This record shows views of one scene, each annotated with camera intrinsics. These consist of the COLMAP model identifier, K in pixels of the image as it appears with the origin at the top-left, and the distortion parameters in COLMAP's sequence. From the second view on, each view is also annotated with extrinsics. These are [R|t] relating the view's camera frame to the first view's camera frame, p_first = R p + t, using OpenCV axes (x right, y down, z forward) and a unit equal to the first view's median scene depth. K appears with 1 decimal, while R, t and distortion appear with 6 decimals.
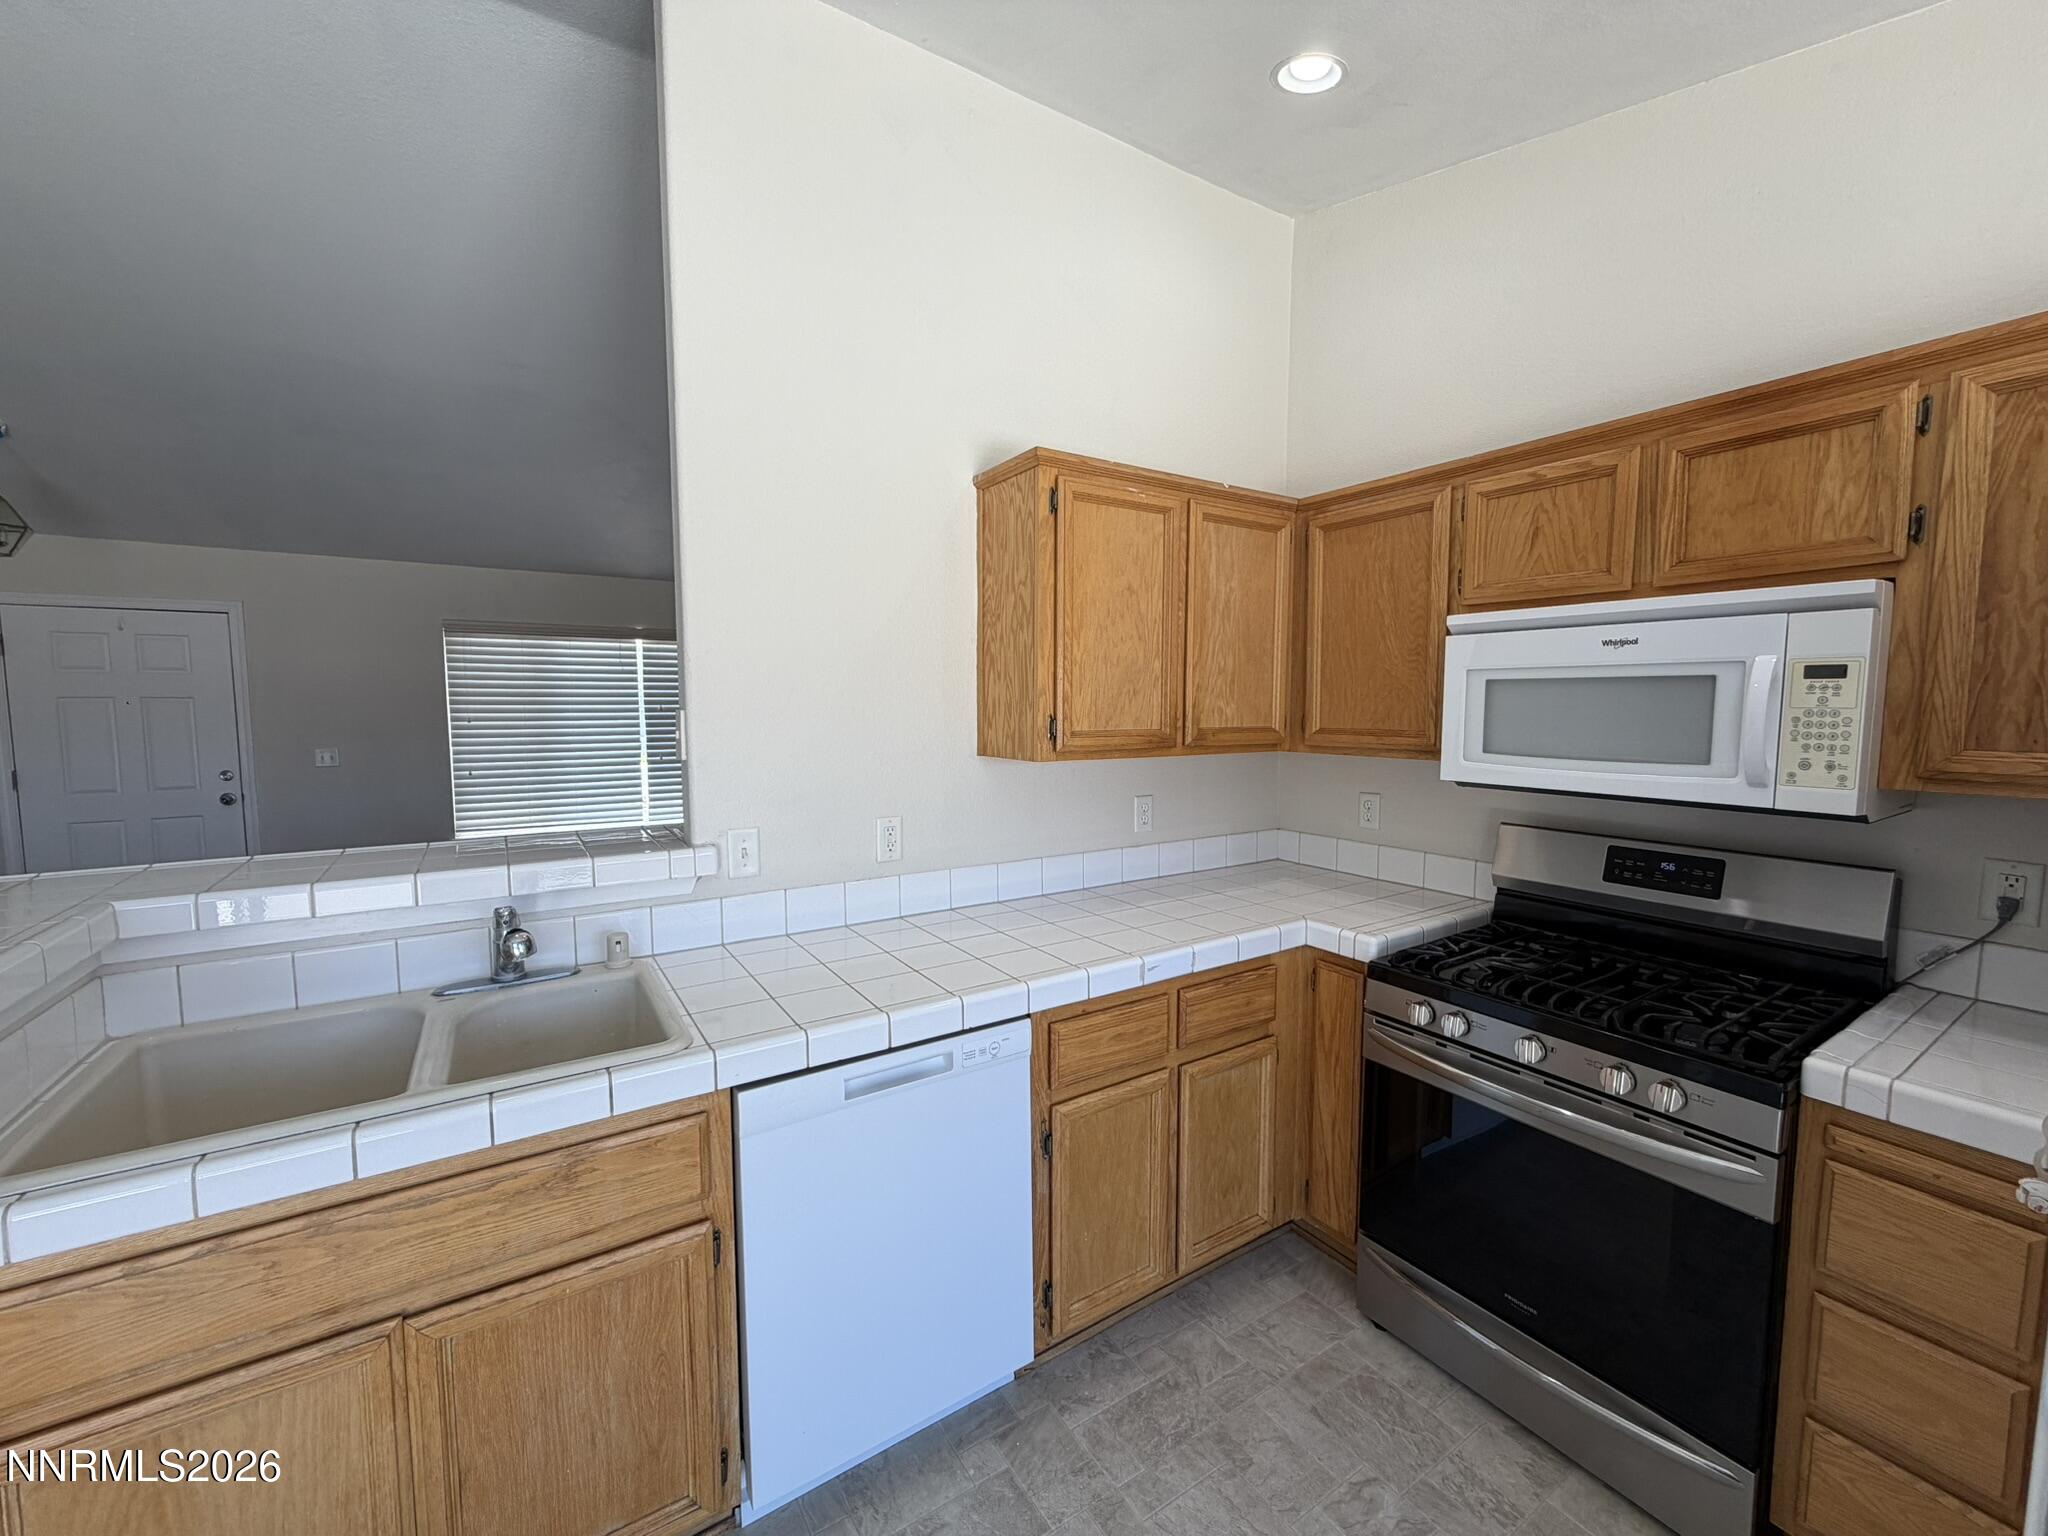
lens RADIAL K [[822.4, 0, 1029.8], [0, 822.4, 767.9], [0, 0, 1]] dist [-0.000816, 0.001125]
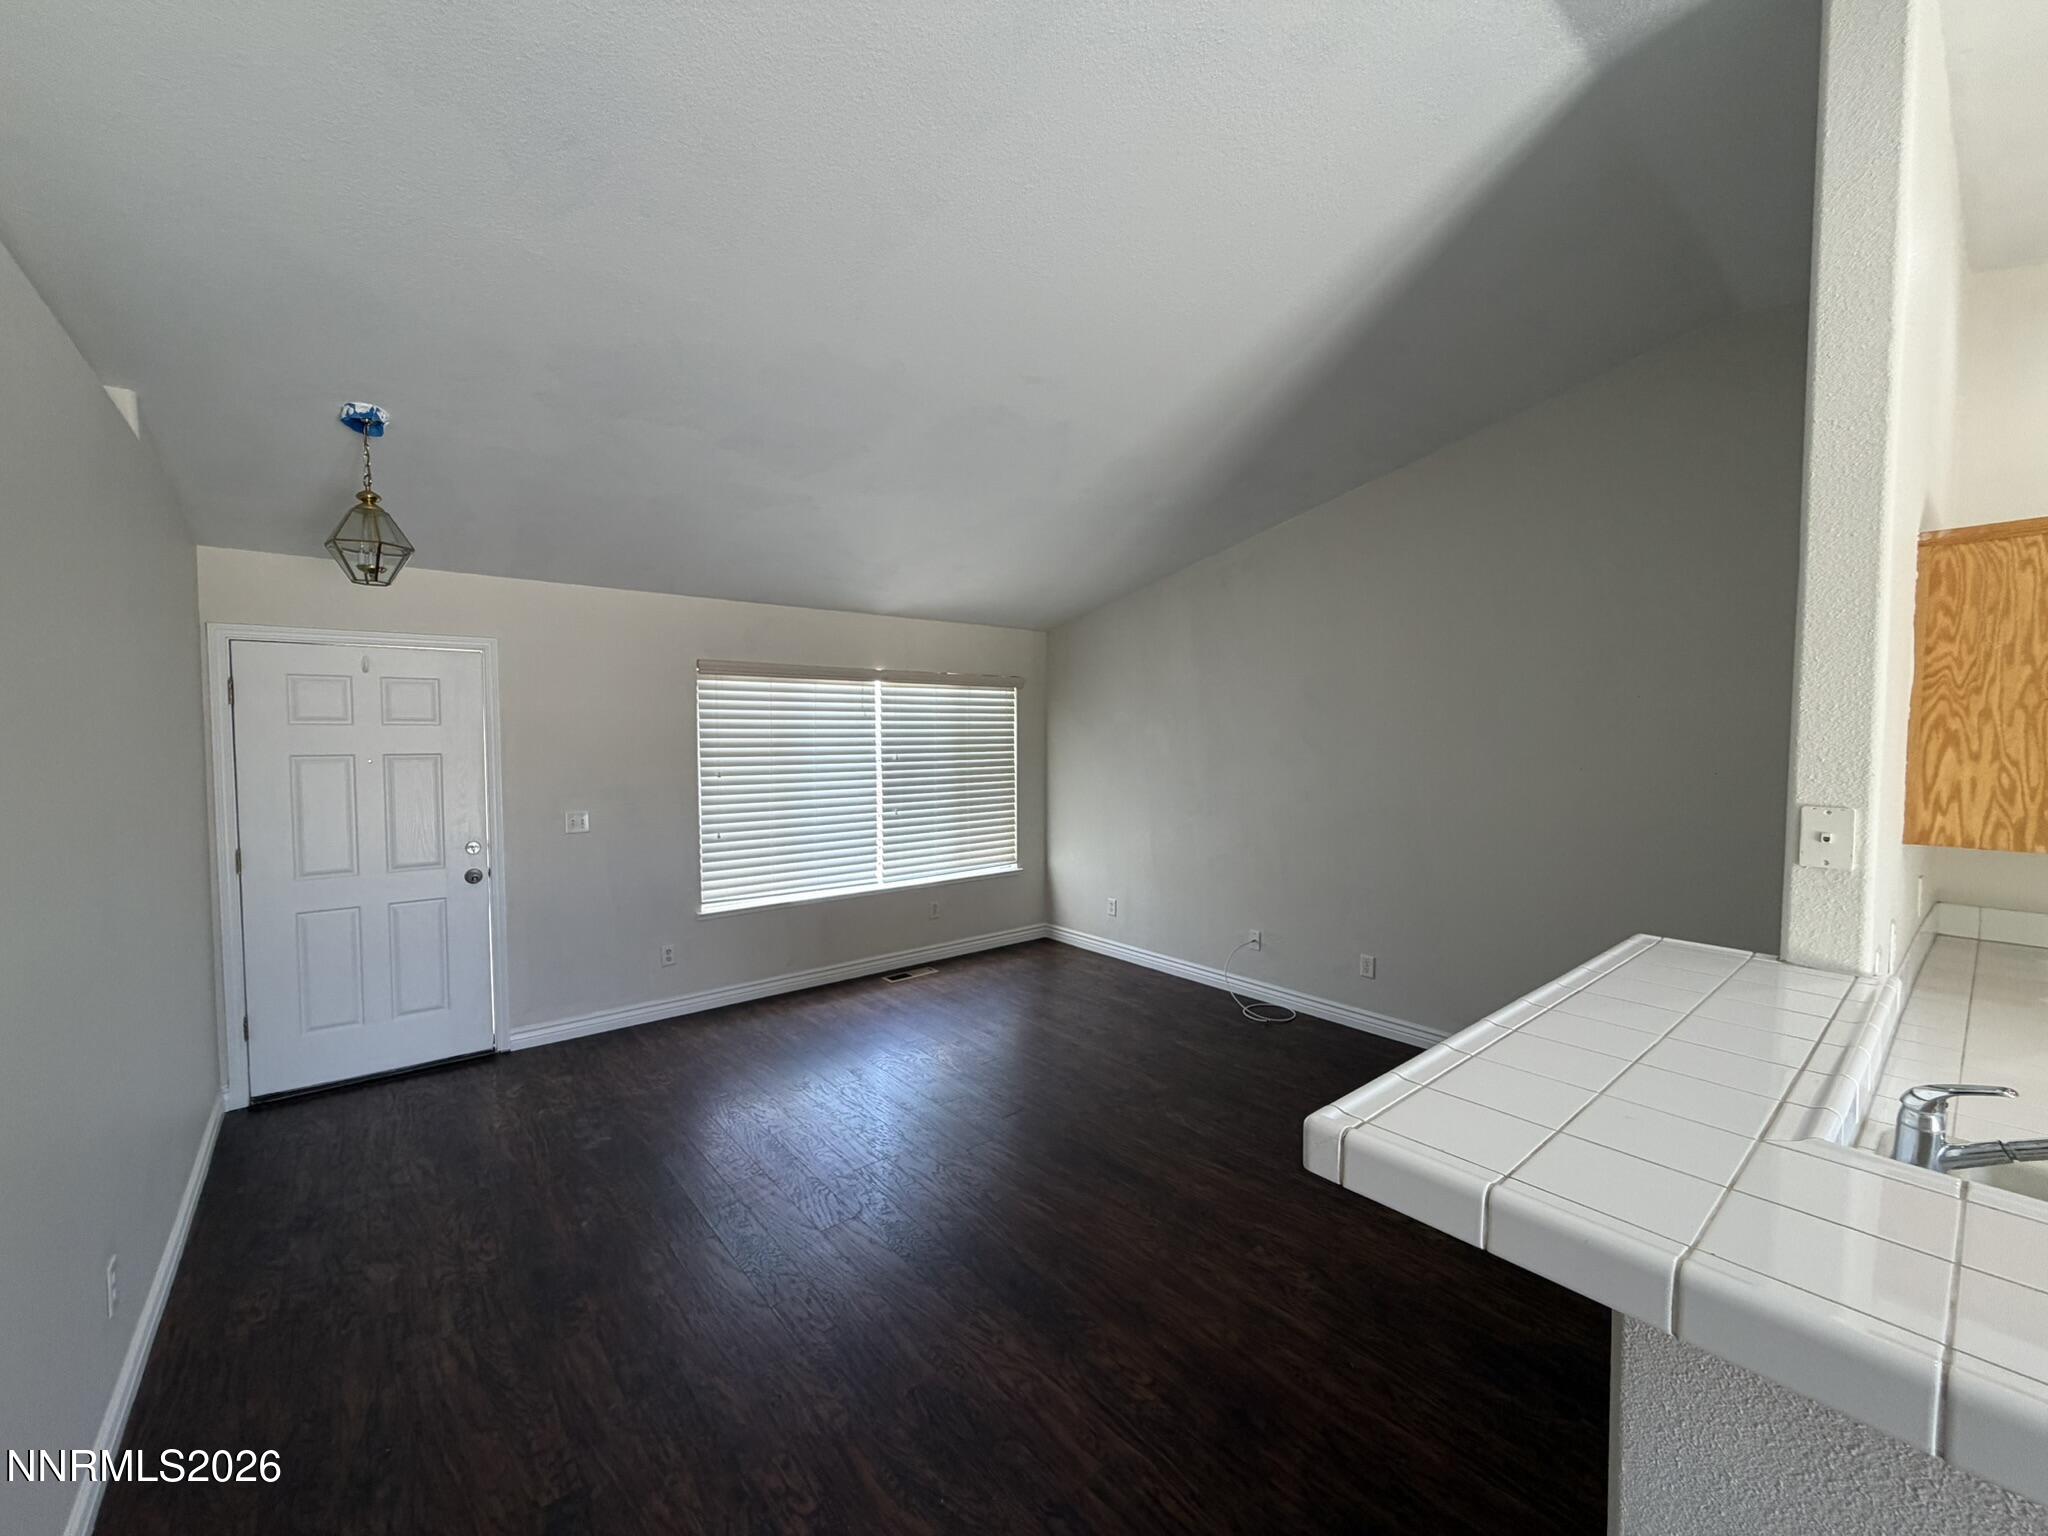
lens RADIAL K [[822.4, 0, 1033.5], [0, 822.4, 770.2], [0, 0, 1]] dist [-0.000816, 0.001125]
pose [[0.992348, -0.006018, 0.123323, -1.199929], [0.010146, 0.999408, -0.032877, -0.081064], [-0.123052, 0.033877, 0.991822, 0.254377]]
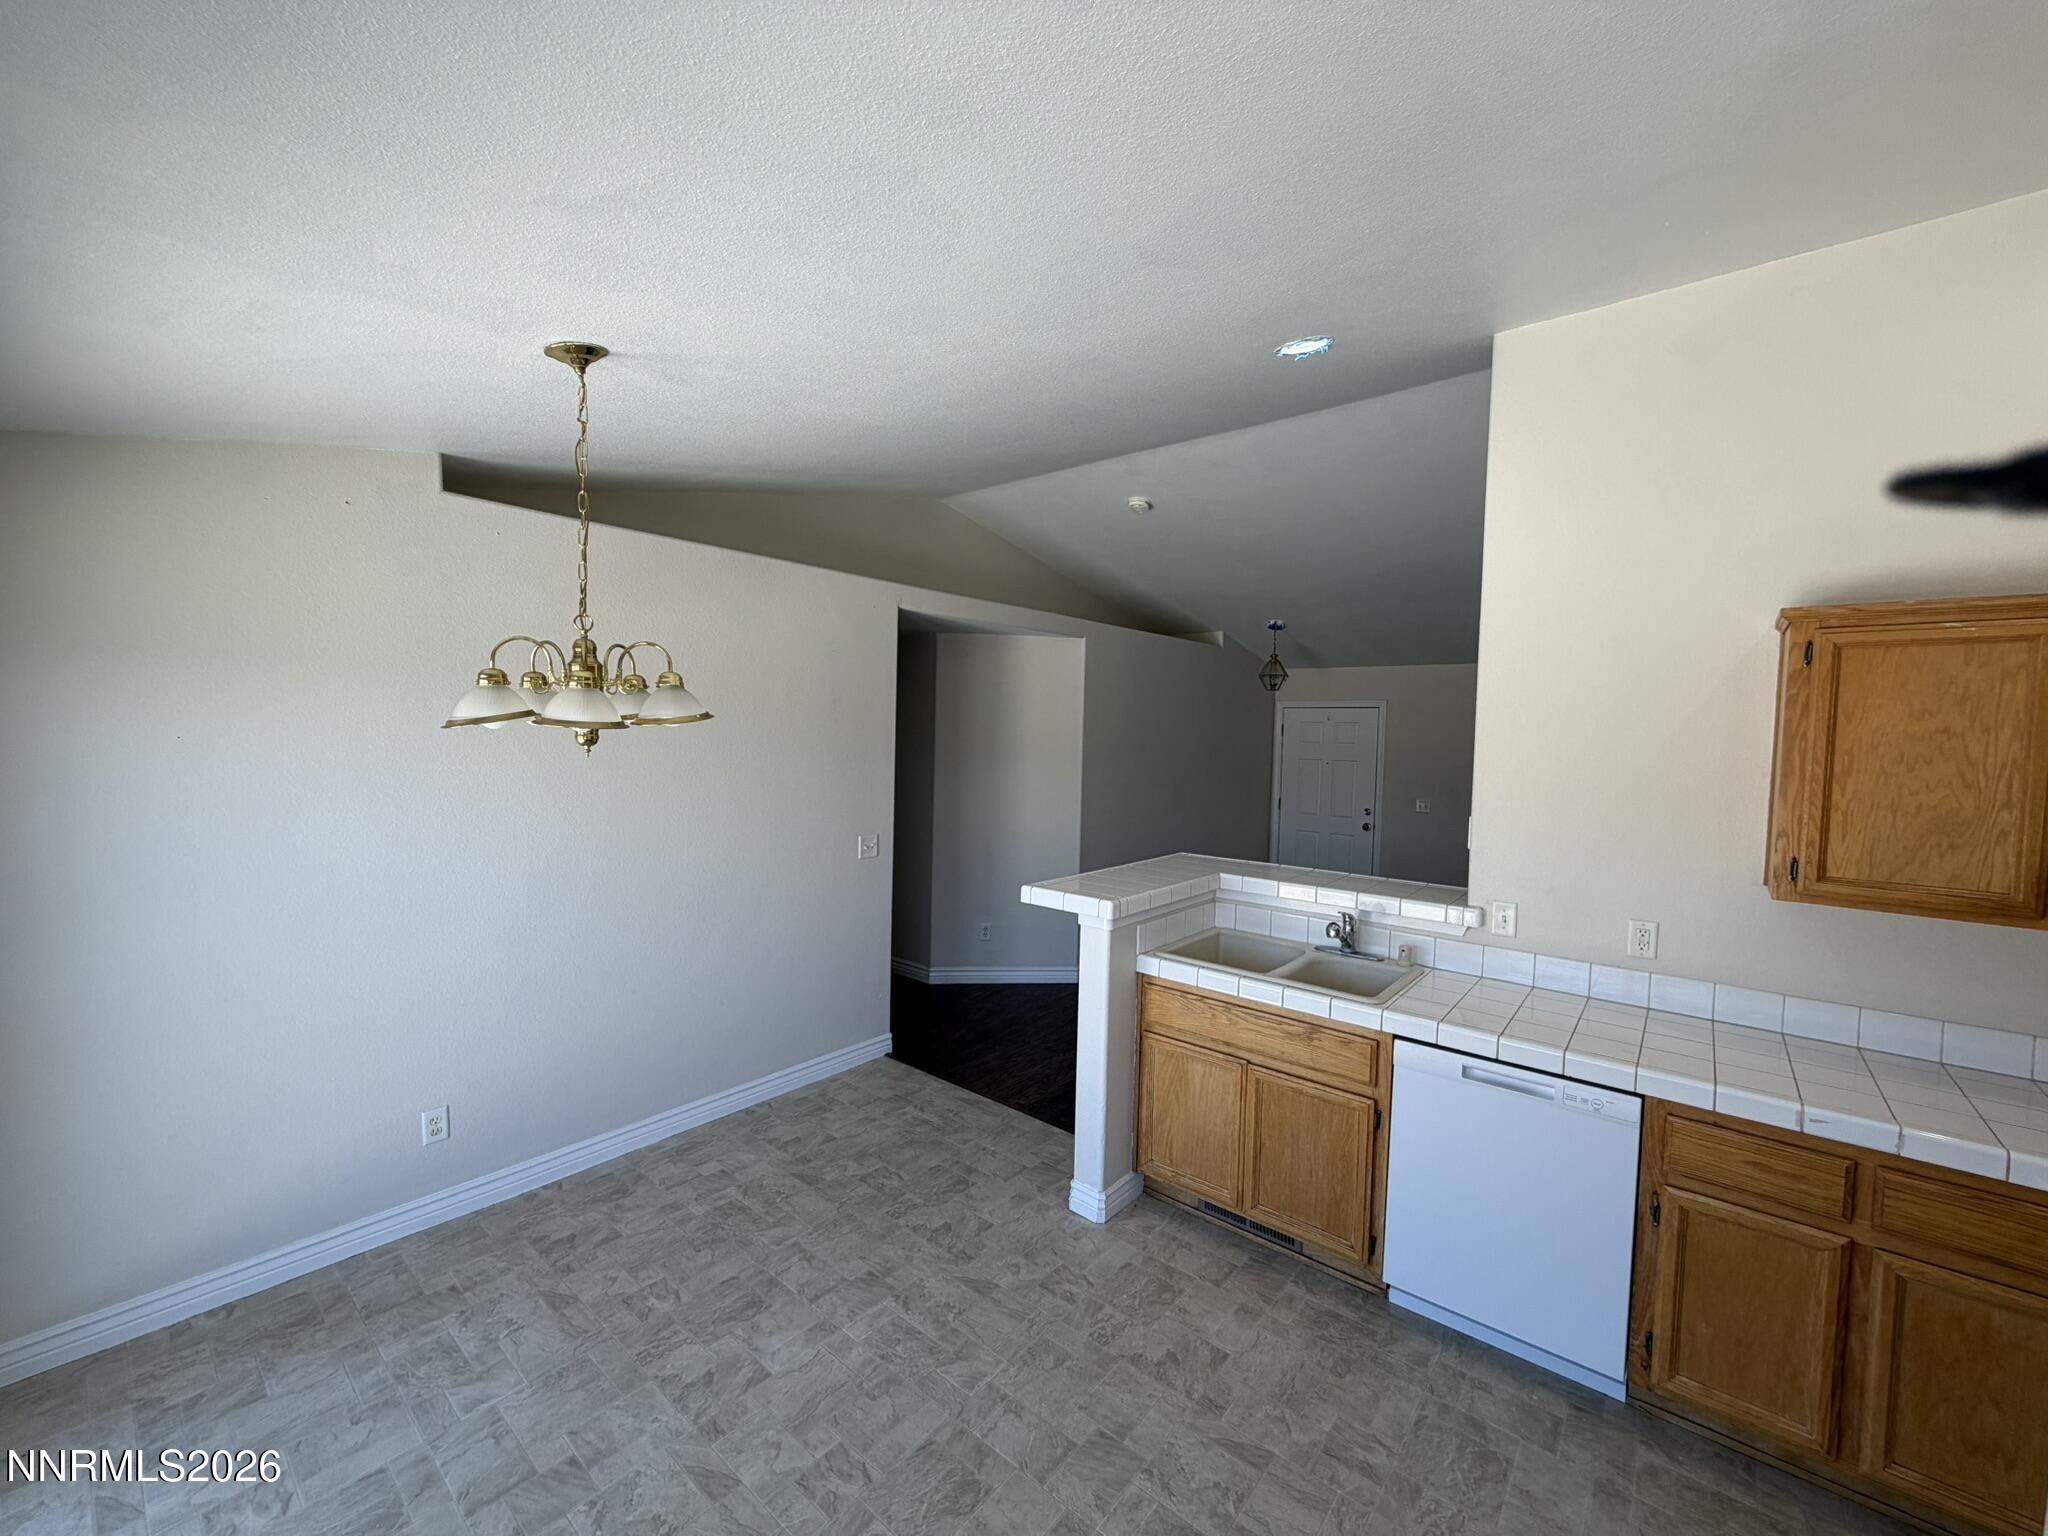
lens RADIAL K [[822.4, 0, 1015.0], [0, 822.4, 765.5], [0, 0, 1]] dist [-0.000816, 0.001125]
pose [[0.294475, 0.050092, -0.954346, 0.720811], [-0.099999, 0.994758, 0.021357, -0.103075], [0.950413, 0.089145, 0.297940, -0.252324]]
